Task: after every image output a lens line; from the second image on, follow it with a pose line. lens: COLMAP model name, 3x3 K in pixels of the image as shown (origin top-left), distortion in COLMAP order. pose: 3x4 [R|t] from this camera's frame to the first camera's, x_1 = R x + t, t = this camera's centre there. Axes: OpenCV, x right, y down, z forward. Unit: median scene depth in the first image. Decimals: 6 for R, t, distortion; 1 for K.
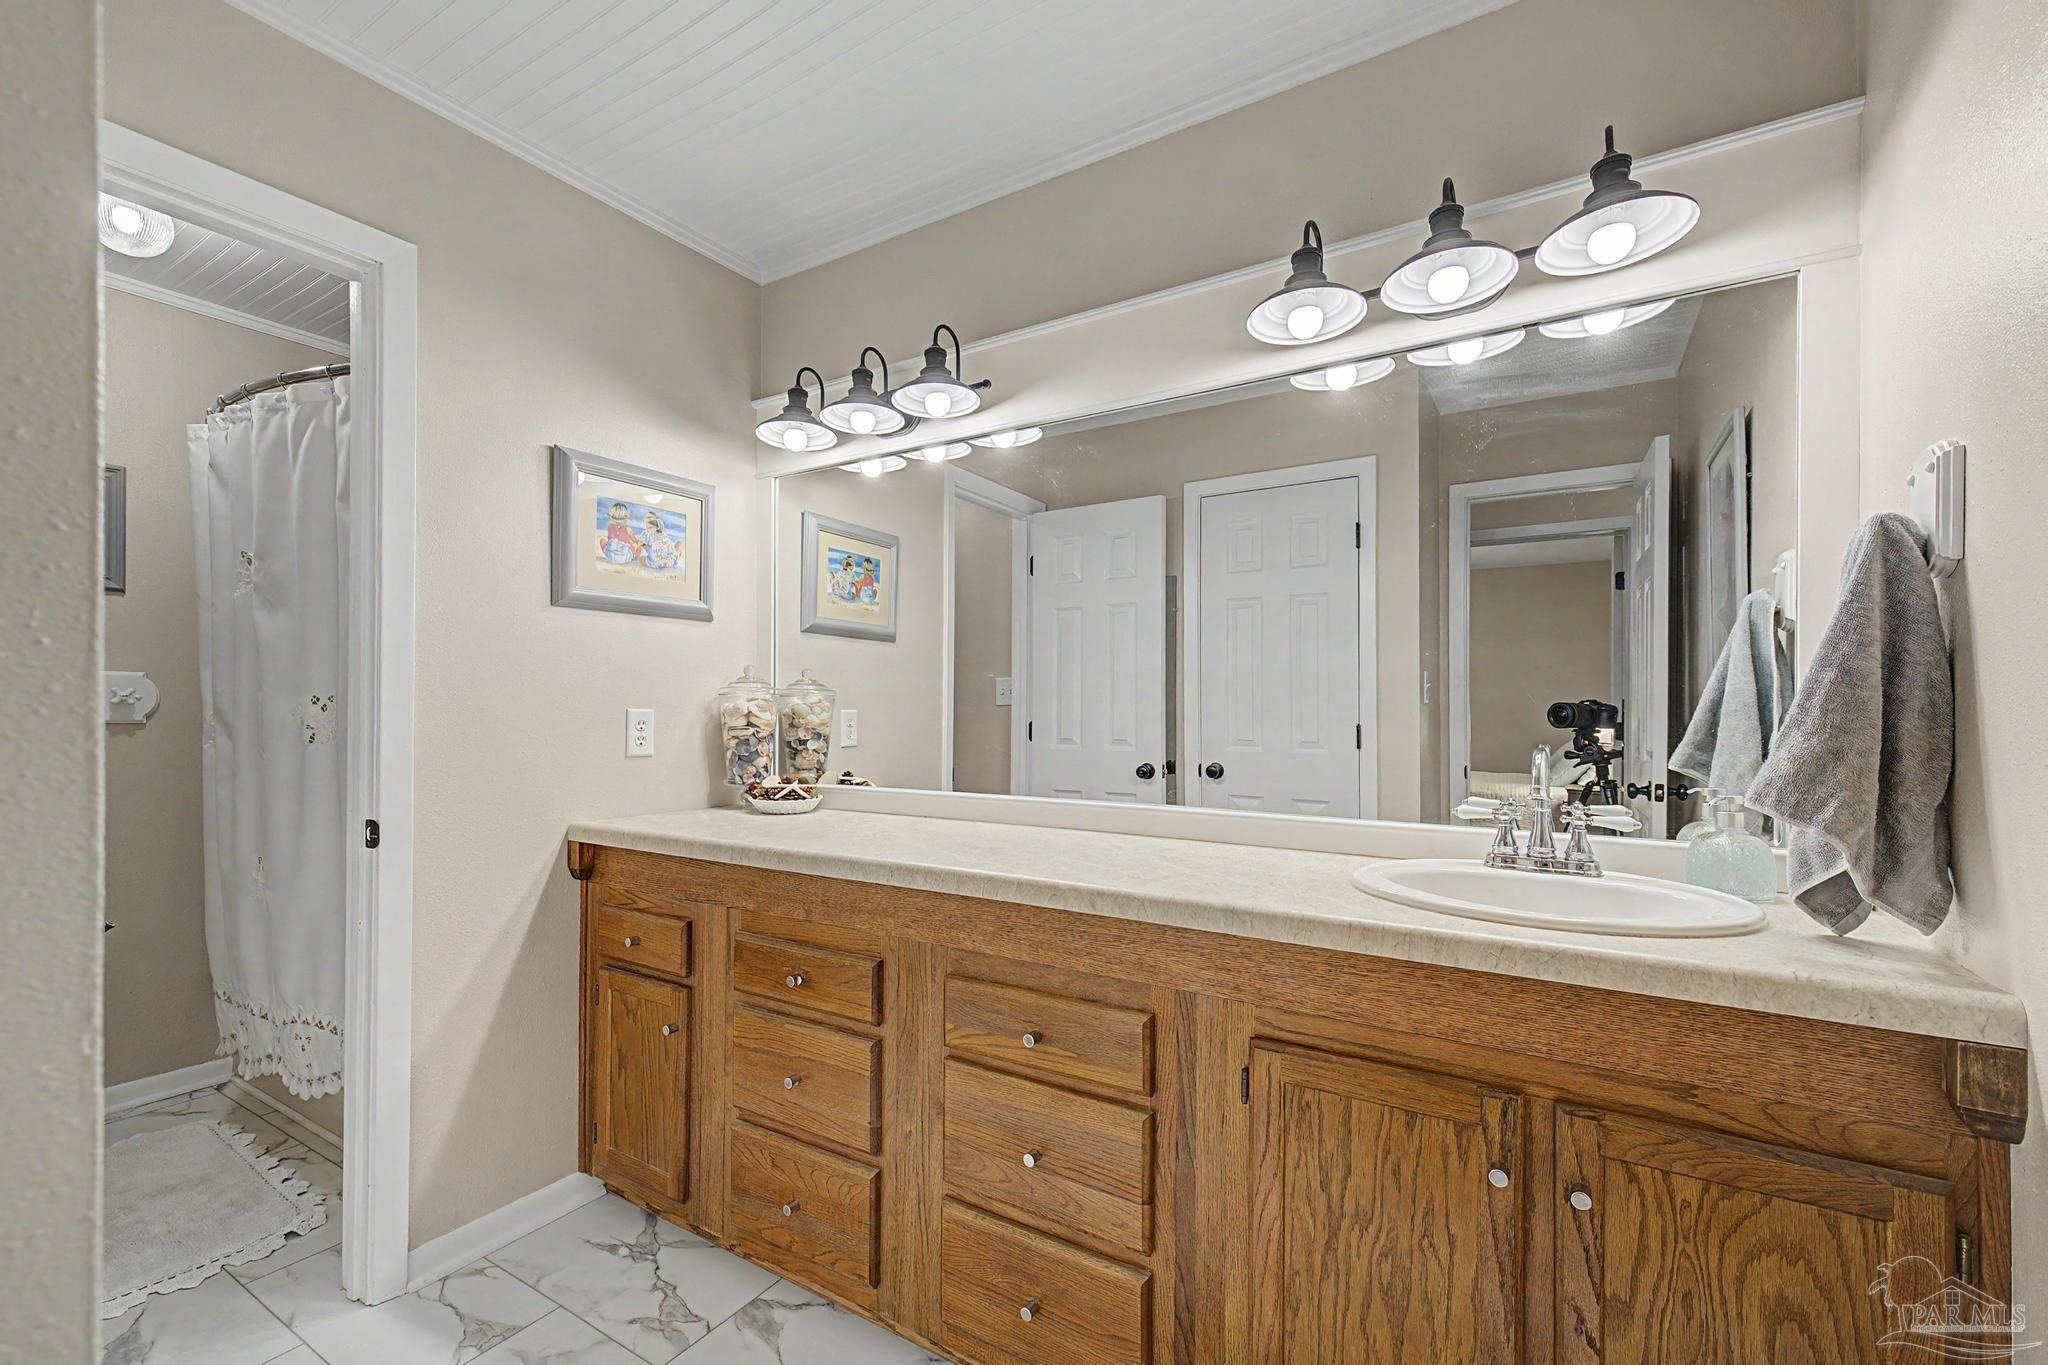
lens RADIAL K [[880.0, 0, 1036.2], [0, 880.0, 709.2], [0, 0, 1]] dist [-0.001492, 0.000892]
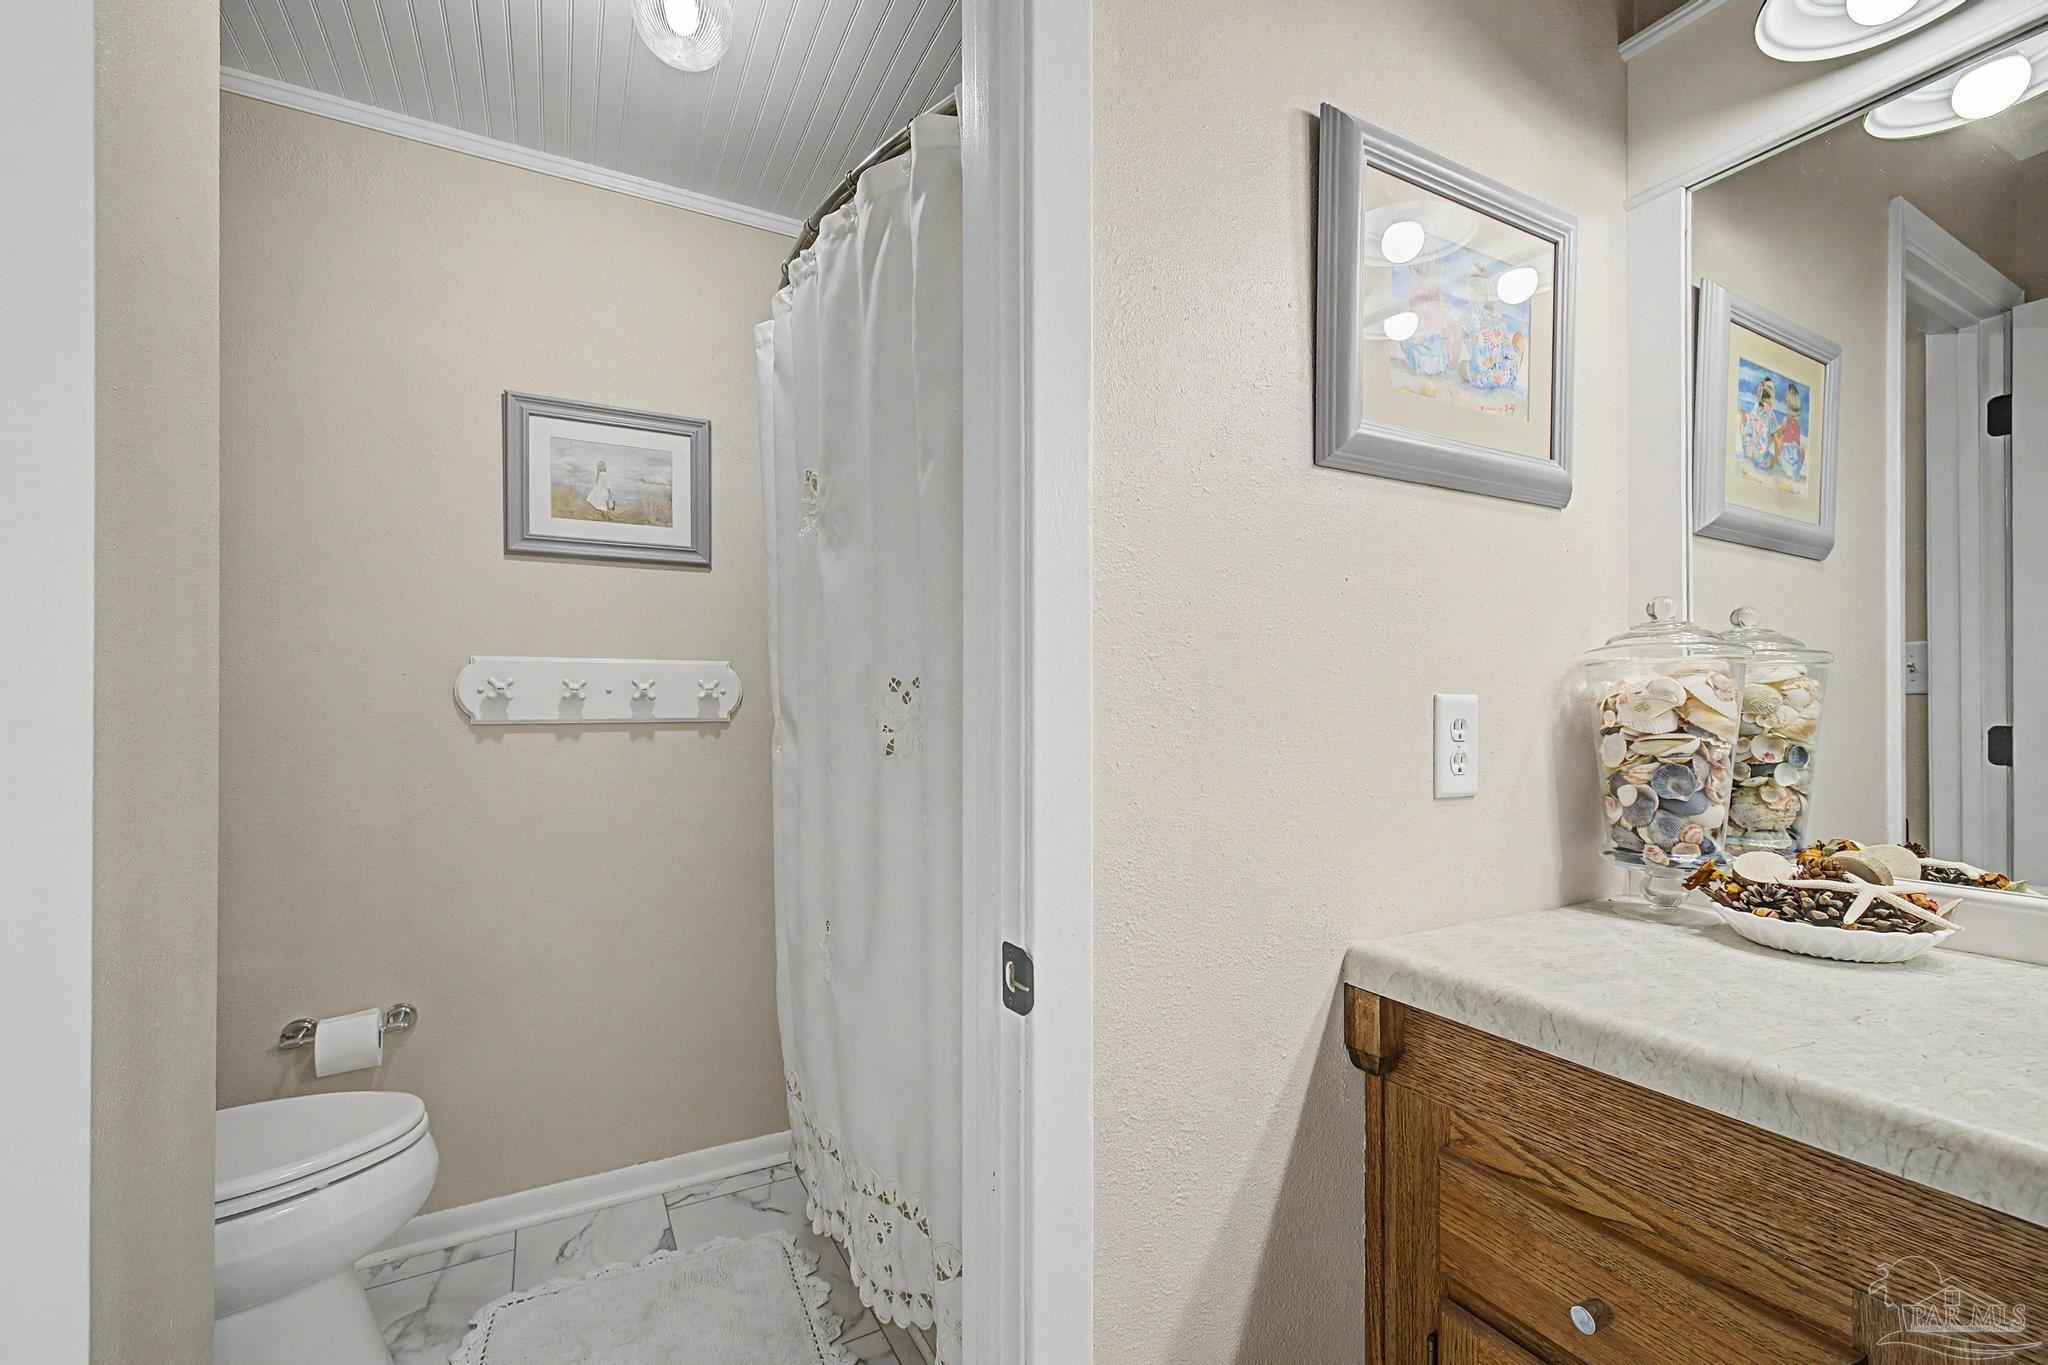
lens RADIAL K [[880.0, 0, 1025.2], [0, 880.0, 699.5], [0, 0, 1]] dist [-0.001492, 0.000892]
pose [[0.872520, -0.009282, -0.488490, -0.401445], [0.004450, 0.999929, -0.011053, 0.006272], [0.488558, 0.007470, 0.872499, 0.464090]]
